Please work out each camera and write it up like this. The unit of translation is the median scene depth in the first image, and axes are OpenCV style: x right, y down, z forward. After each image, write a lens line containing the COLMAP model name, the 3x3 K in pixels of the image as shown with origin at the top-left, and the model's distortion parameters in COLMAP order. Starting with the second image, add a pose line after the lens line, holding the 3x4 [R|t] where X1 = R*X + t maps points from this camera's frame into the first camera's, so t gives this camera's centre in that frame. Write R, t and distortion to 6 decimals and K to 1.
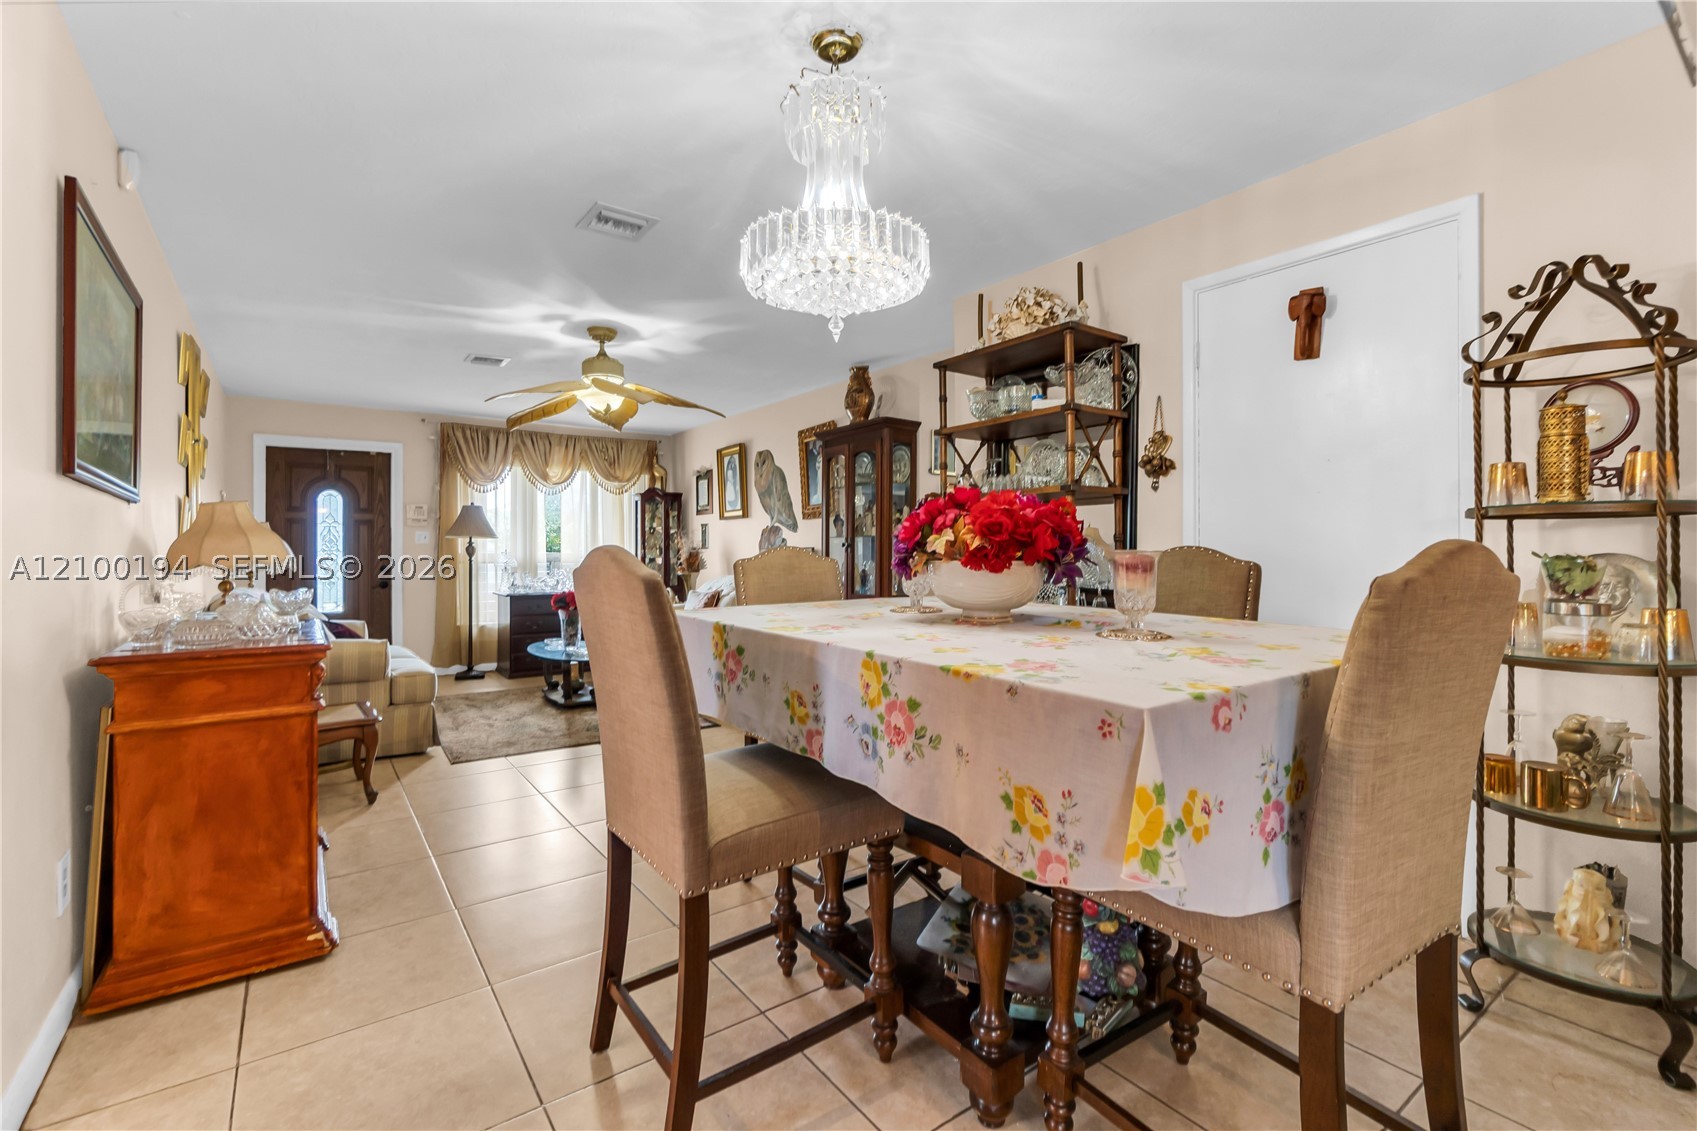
lens RADIAL K [[737.4, 0, 838.5], [0, 737.4, 555.4], [0, 0, 1]] dist [-0.000888, 0.000048]
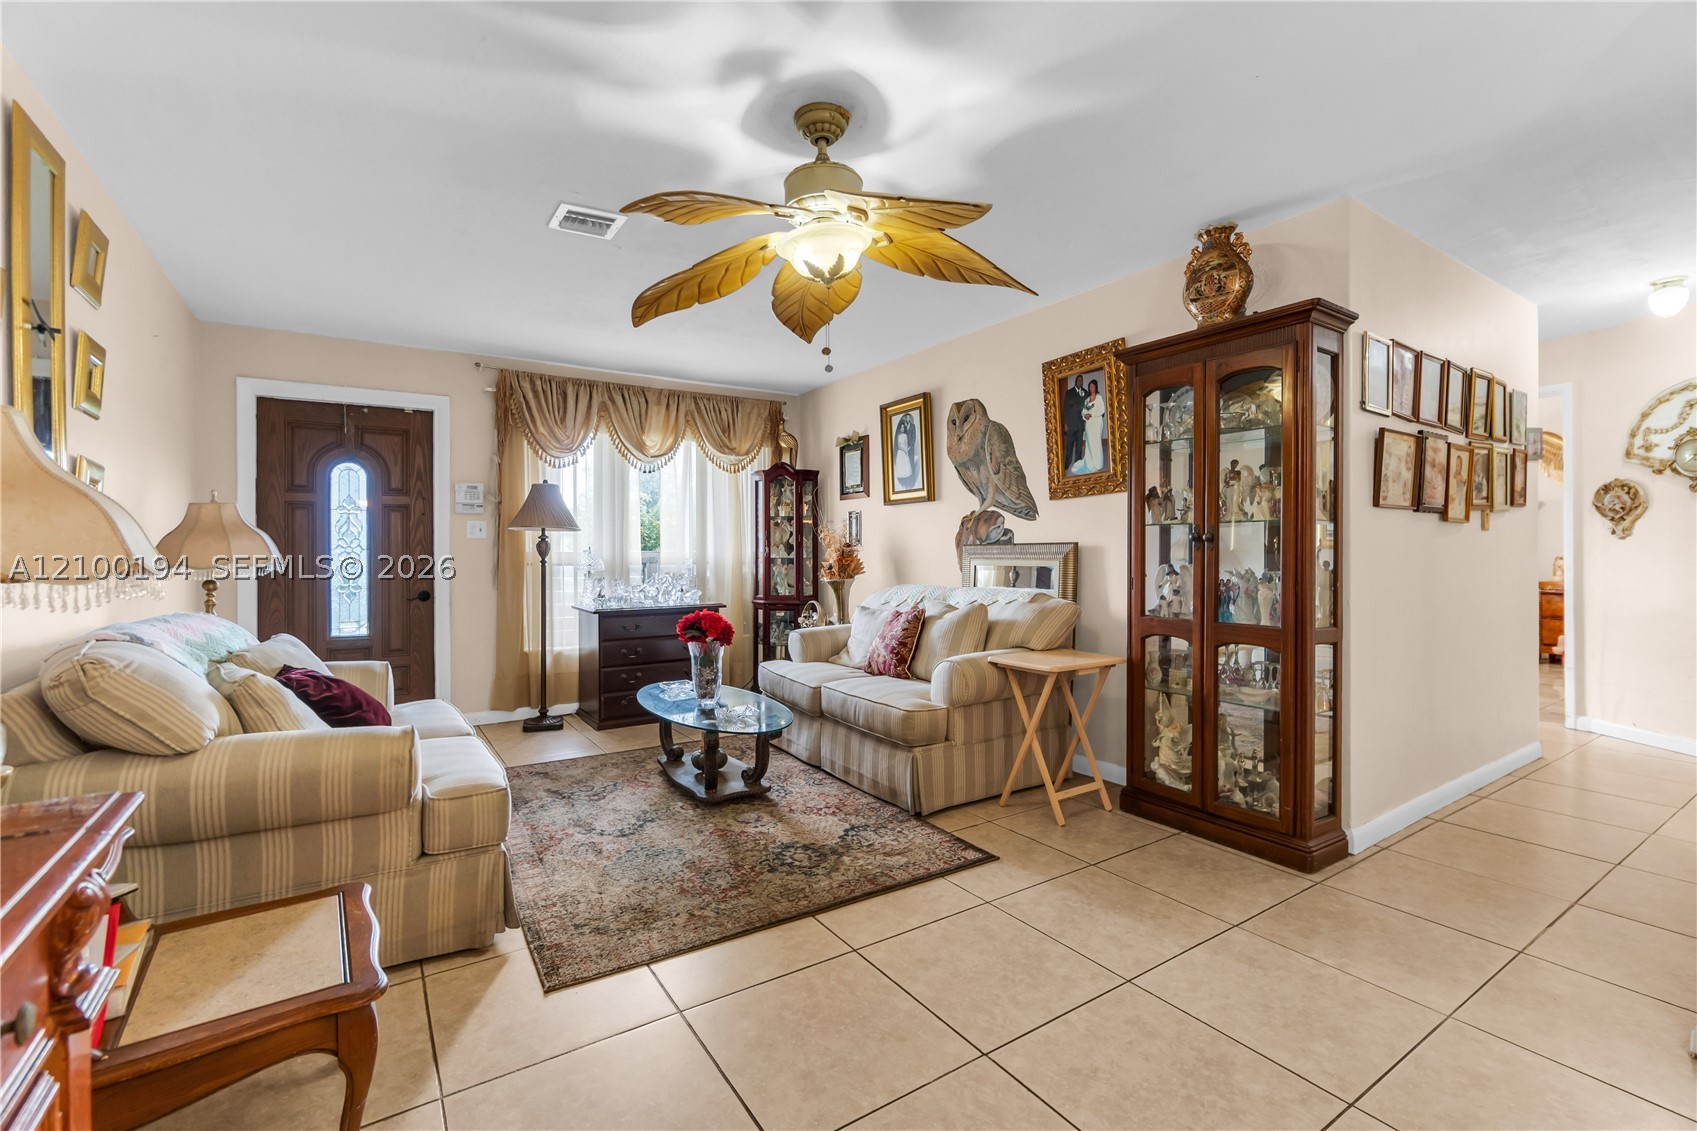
lens RADIAL K [[736.6, 0, 845.3], [0, 736.6, 560.5], [0, 0, 1]] dist [-0.002659, -0.000353]
pose [[0.998959, -0.000033, -0.045610, -0.178598], [0.000401, 0.999968, 0.008049, -0.000141], [0.045609, -0.008059, 0.998927, 0.309284]]
